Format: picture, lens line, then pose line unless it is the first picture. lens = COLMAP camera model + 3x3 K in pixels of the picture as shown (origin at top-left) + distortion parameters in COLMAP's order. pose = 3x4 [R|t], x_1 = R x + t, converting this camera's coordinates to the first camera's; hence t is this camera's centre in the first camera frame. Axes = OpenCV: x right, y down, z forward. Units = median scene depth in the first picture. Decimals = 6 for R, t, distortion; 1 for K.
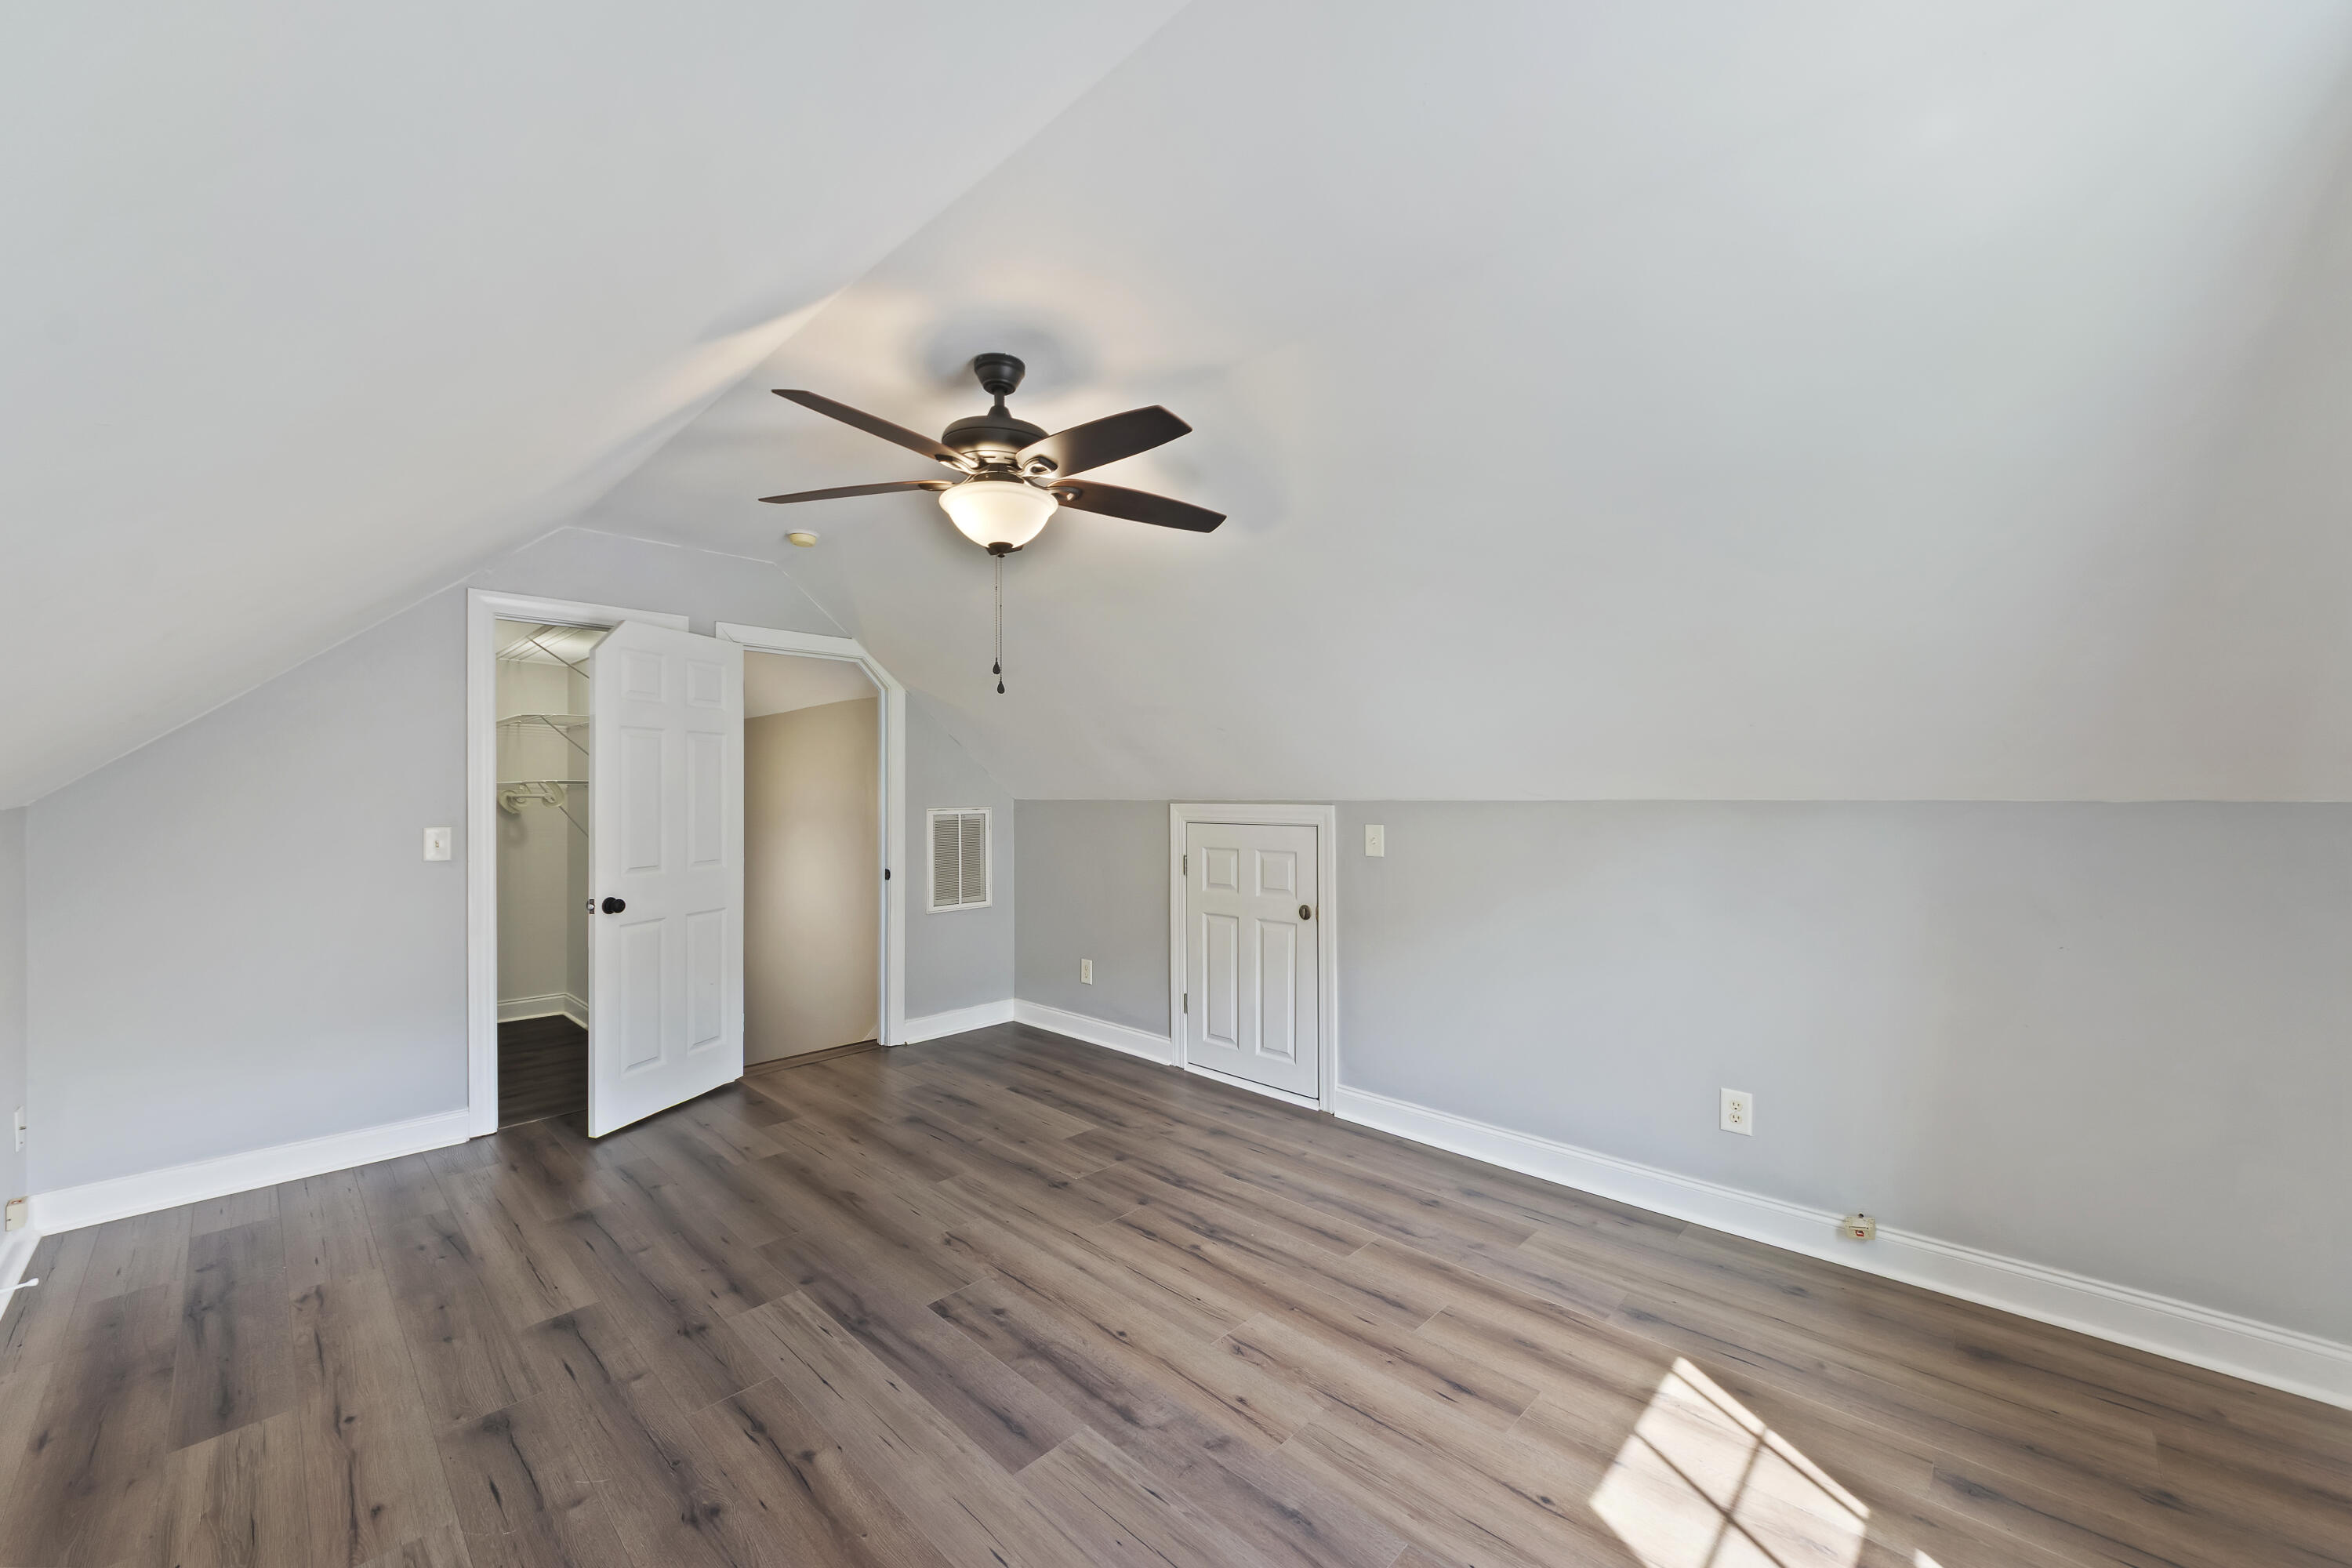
lens RADIAL K [[914.0, 0, 1171.3], [0, 914.0, 794.3], [0, 0, 1]] dist [-0.006231, -0.000243]
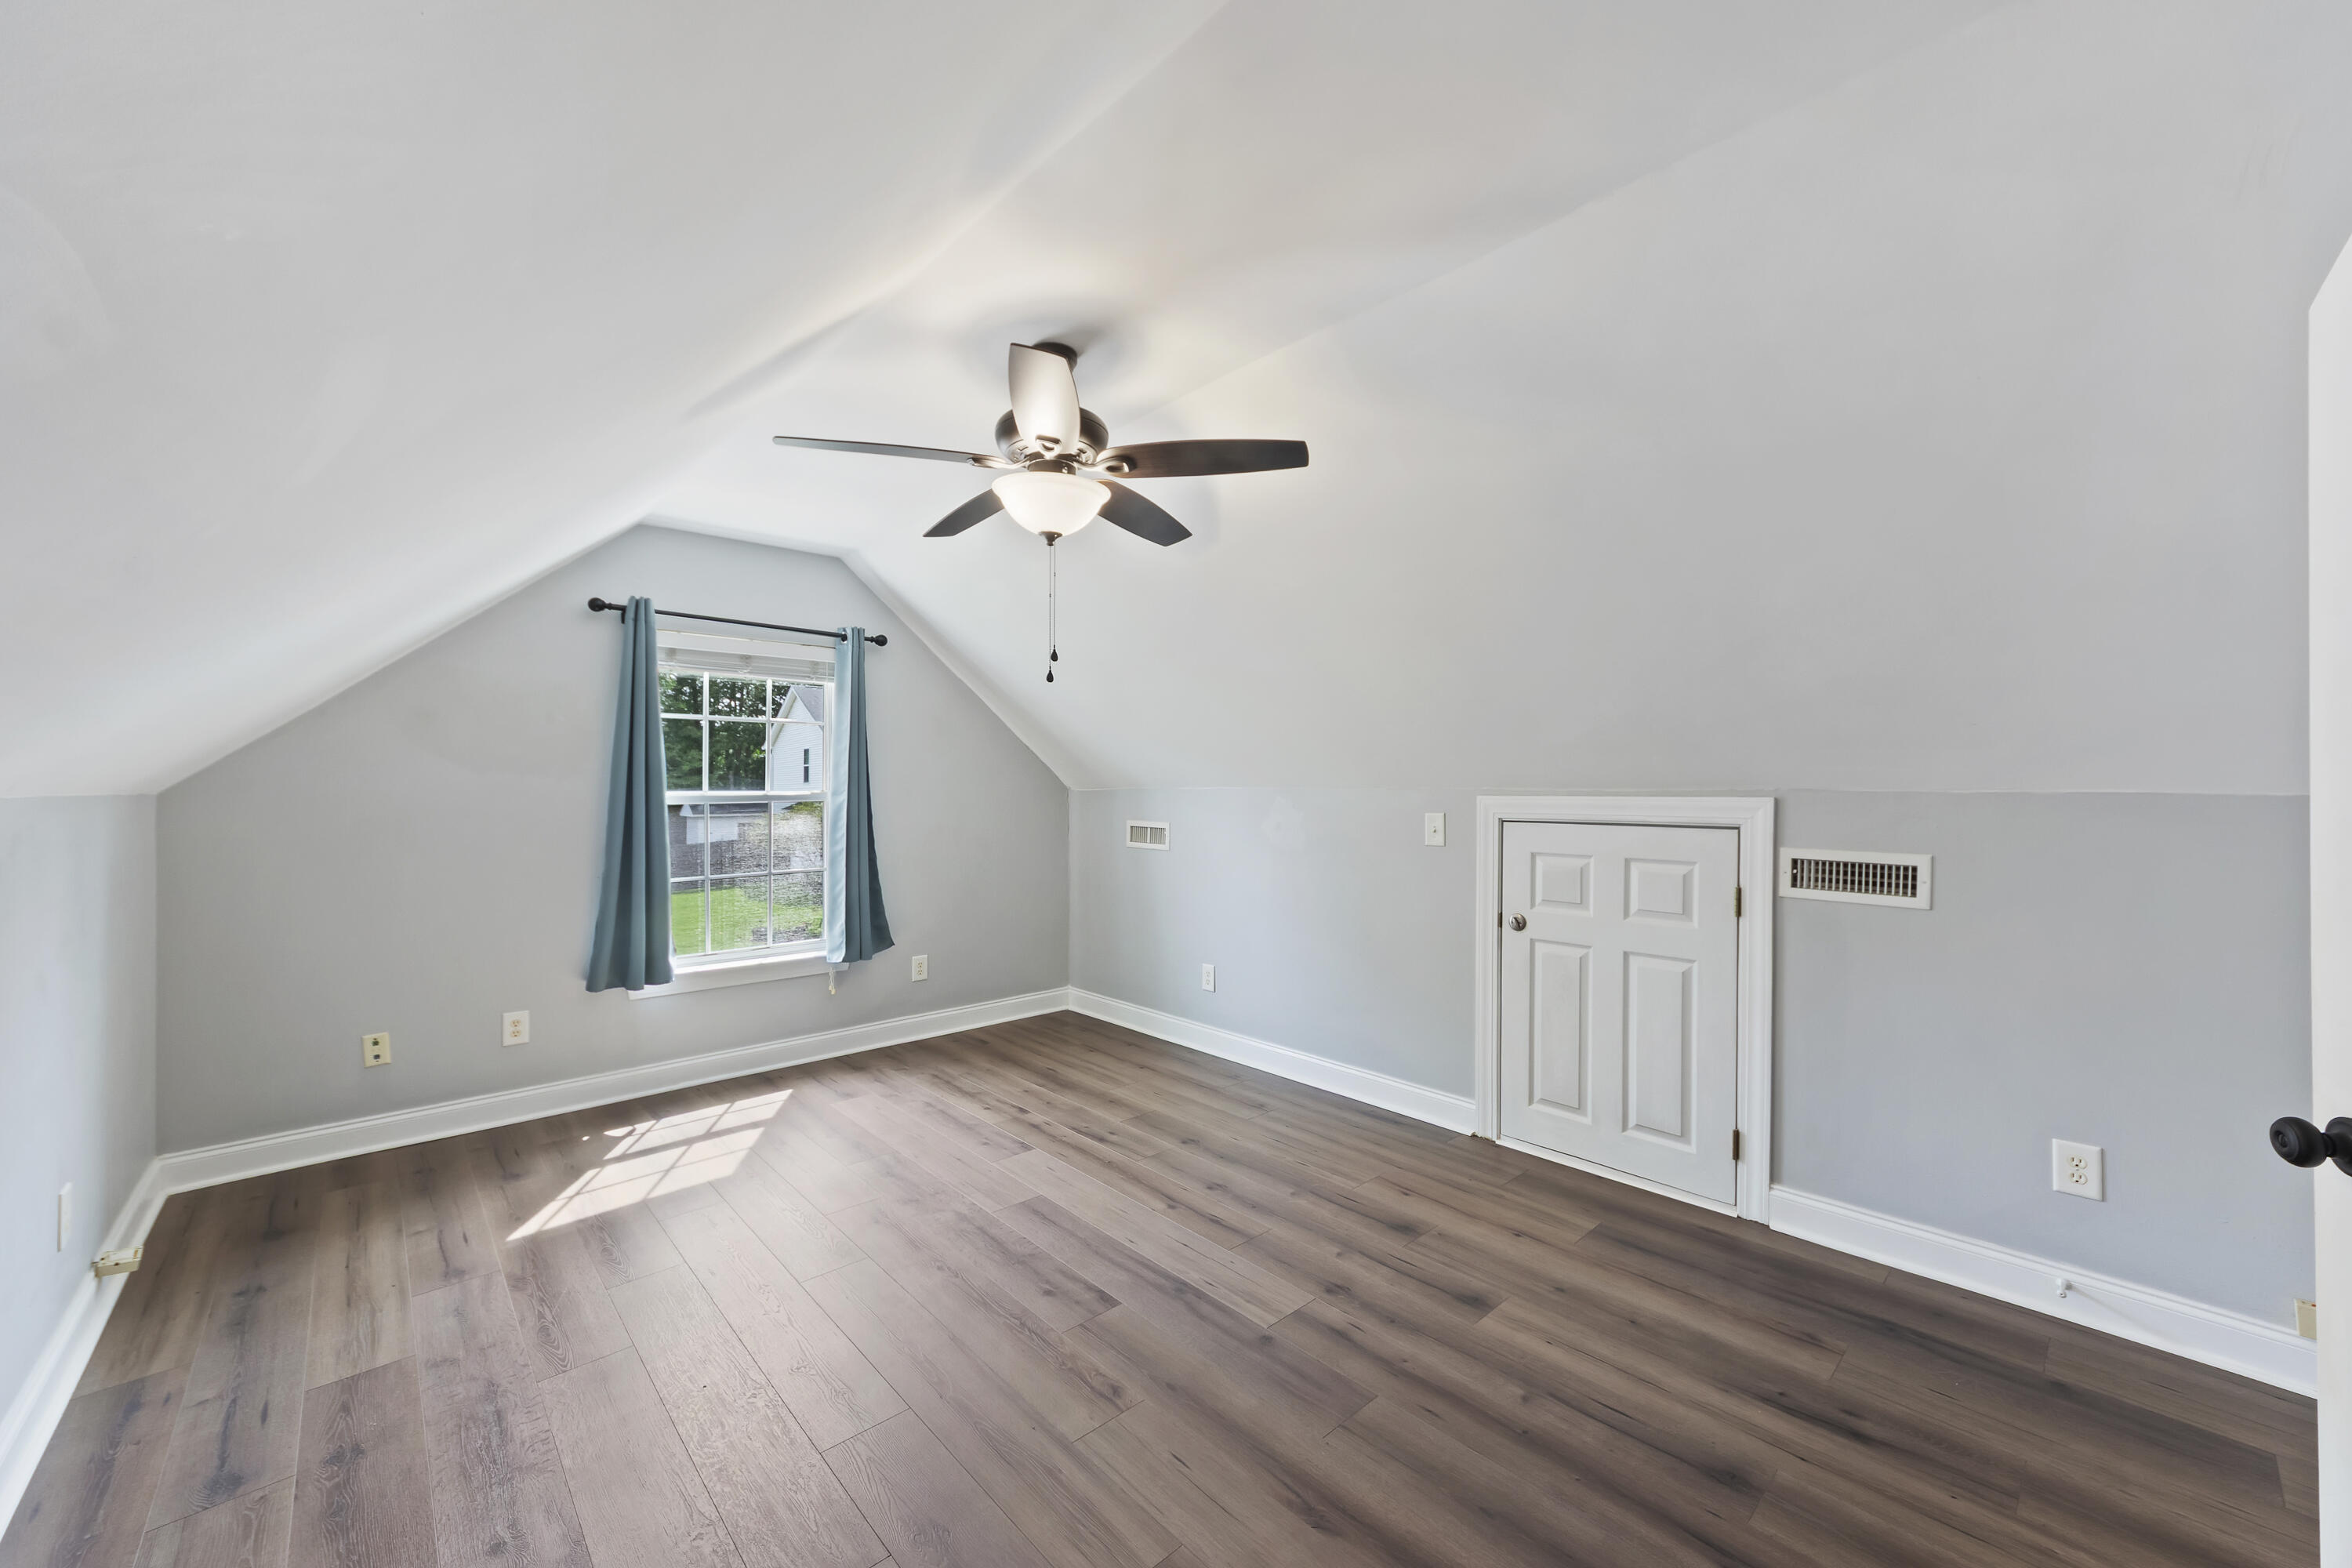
lens RADIAL K [[914.0, 0, 1171.3], [0, 914.0, 794.3], [0, 0, 1]] dist [-0.006231, -0.000243]
pose [[-0.997988, 0.004694, 0.063234, -0.392721], [0.005054, 0.999972, 0.005540, 0.007740], [-0.063206, 0.005849, -0.997983, 2.006036]]
